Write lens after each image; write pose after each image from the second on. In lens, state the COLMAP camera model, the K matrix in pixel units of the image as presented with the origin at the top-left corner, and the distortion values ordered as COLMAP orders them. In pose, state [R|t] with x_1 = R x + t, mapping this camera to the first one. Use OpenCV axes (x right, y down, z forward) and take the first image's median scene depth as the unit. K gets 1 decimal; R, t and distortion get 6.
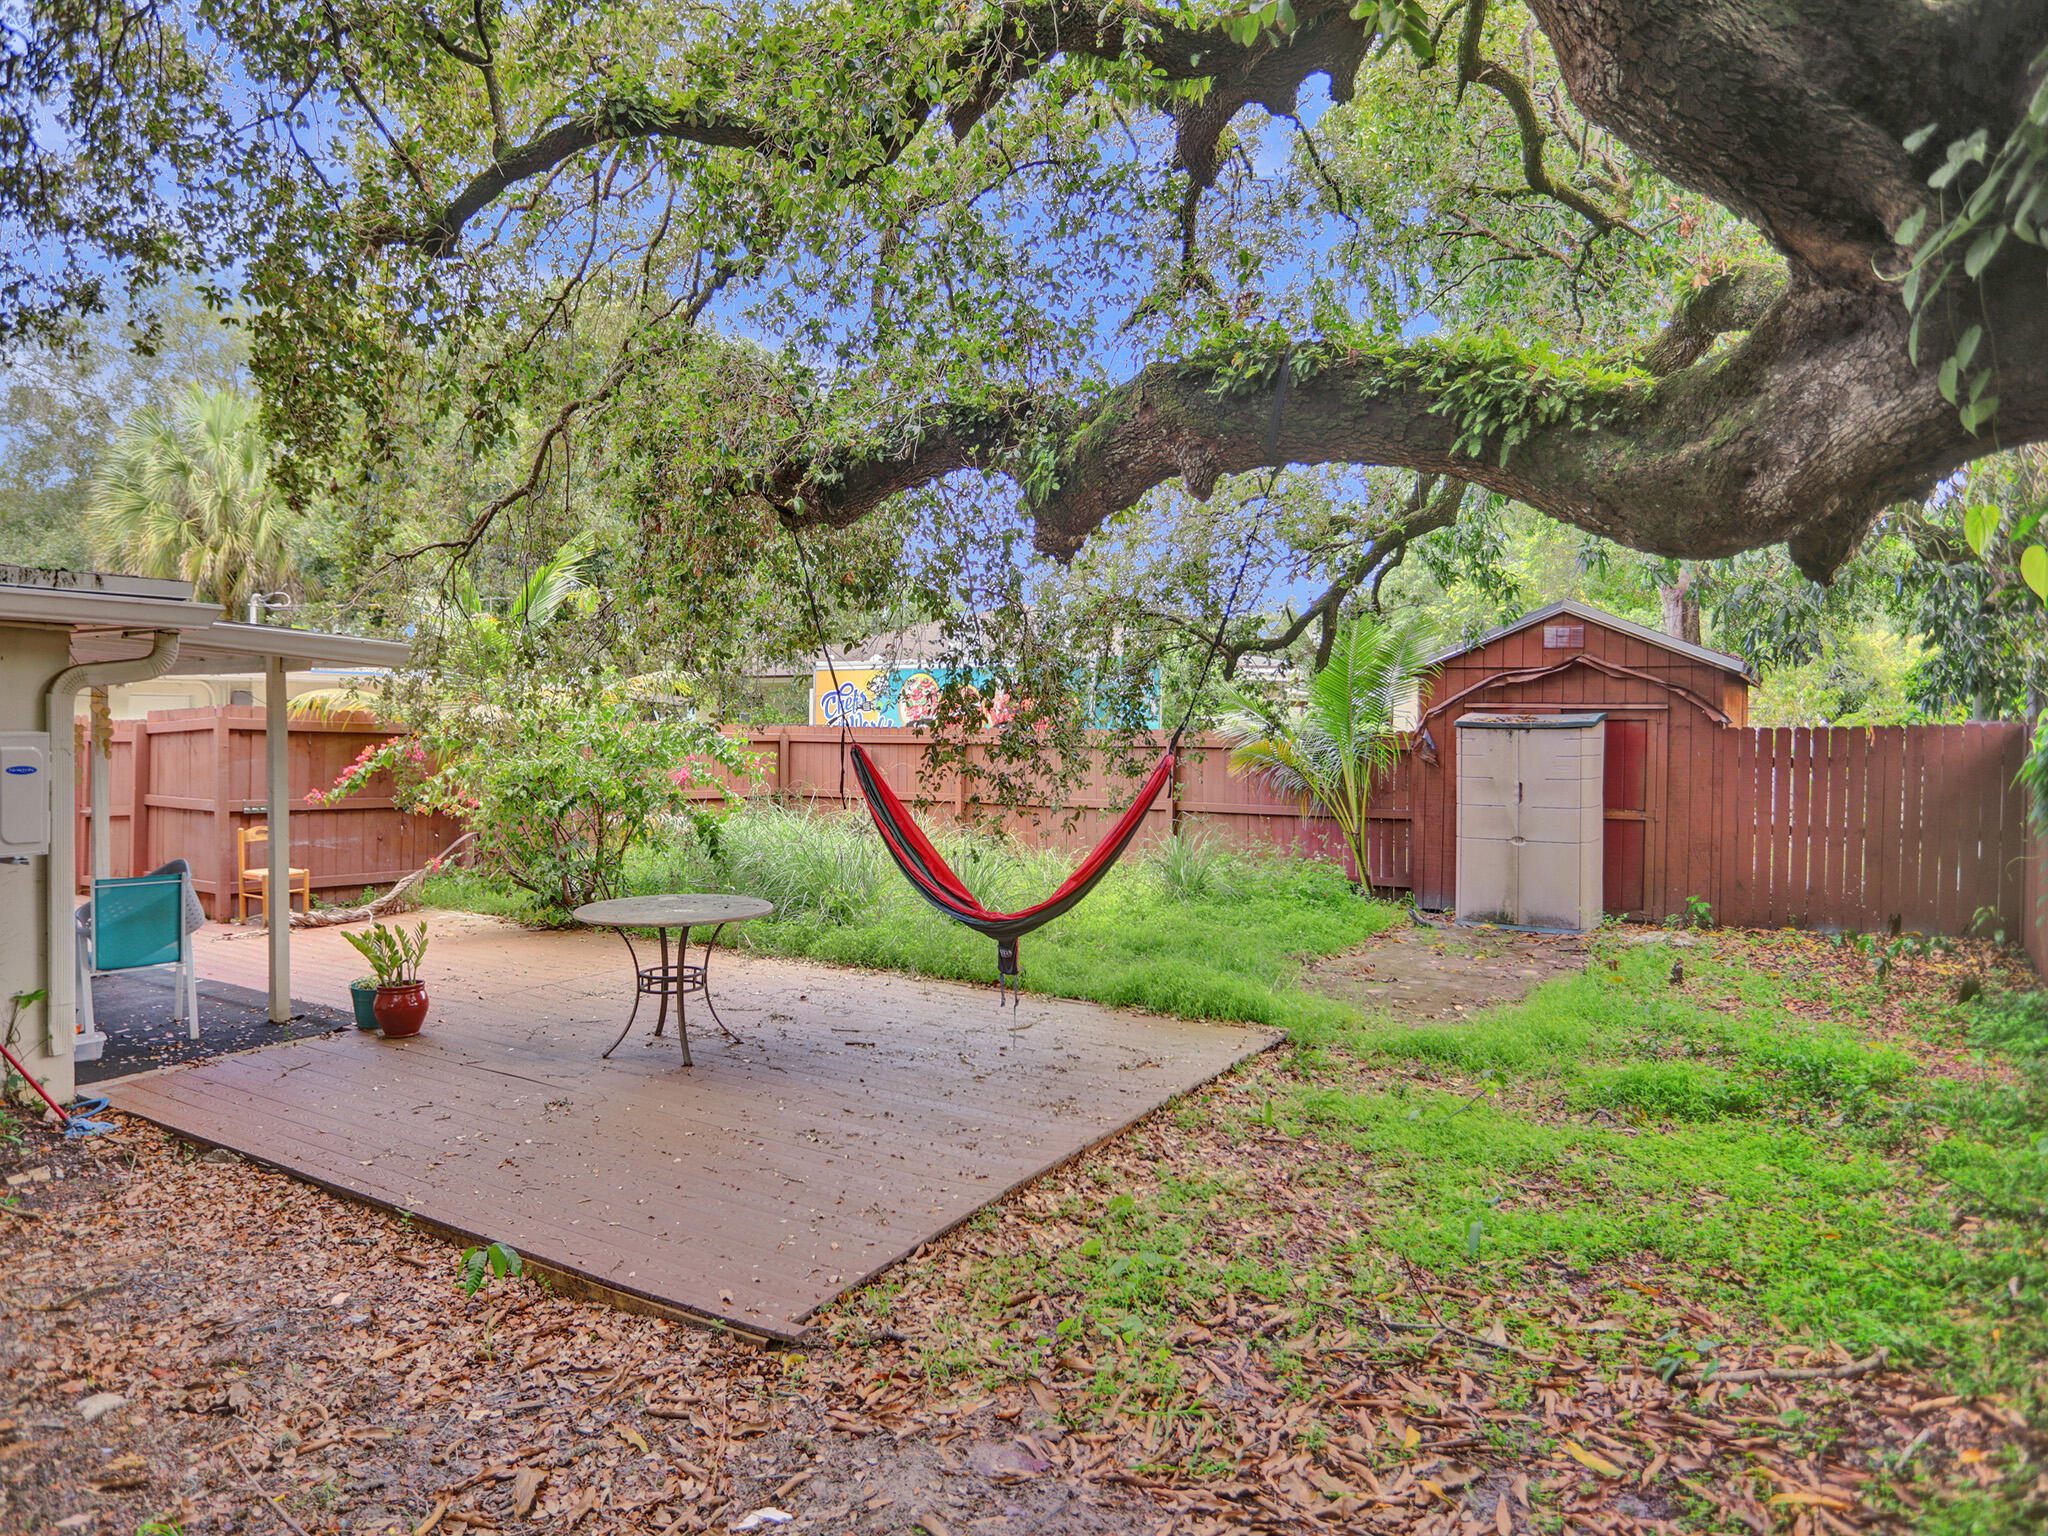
lens RADIAL K [[1219.7, 0, 993.0], [0, 1219.7, 815.6], [0, 0, 1]] dist [-0.051626, 0.038645]
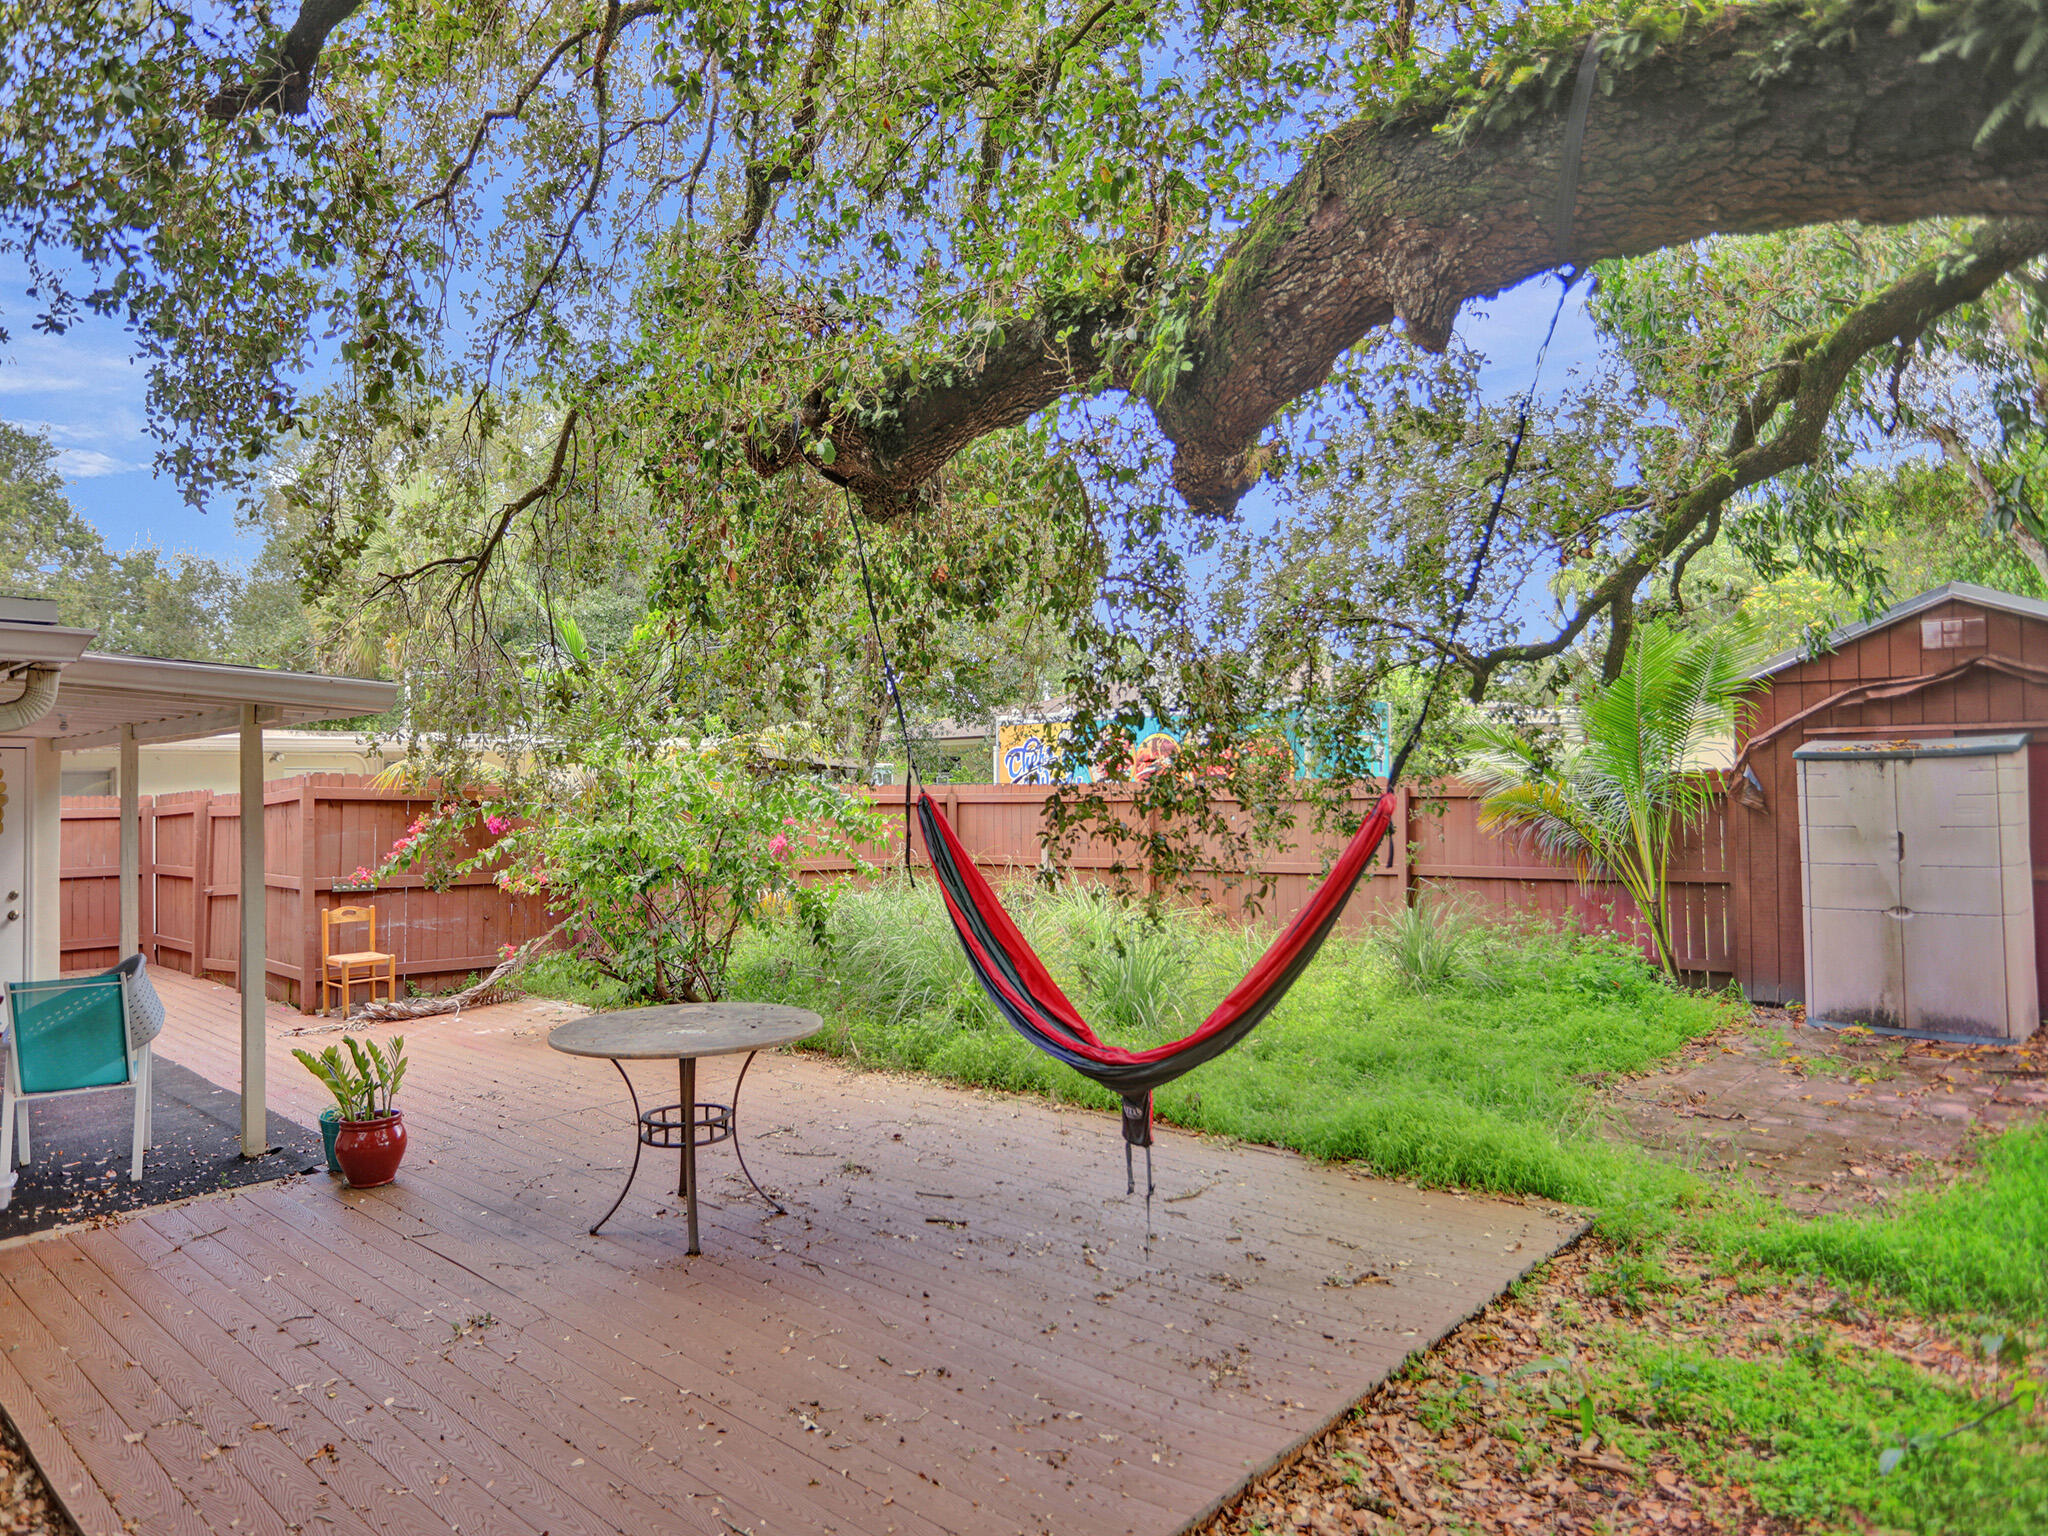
lens RADIAL K [[1219.7, 0, 993.0], [0, 1219.7, 815.6], [0, 0, 1]] dist [-0.051626, 0.038645]
pose [[0.982944, -0.020961, -0.182708, 0.042672], [0.011341, 0.998501, -0.053540, -0.006917], [0.183557, 0.050555, 0.981708, 0.263311]]
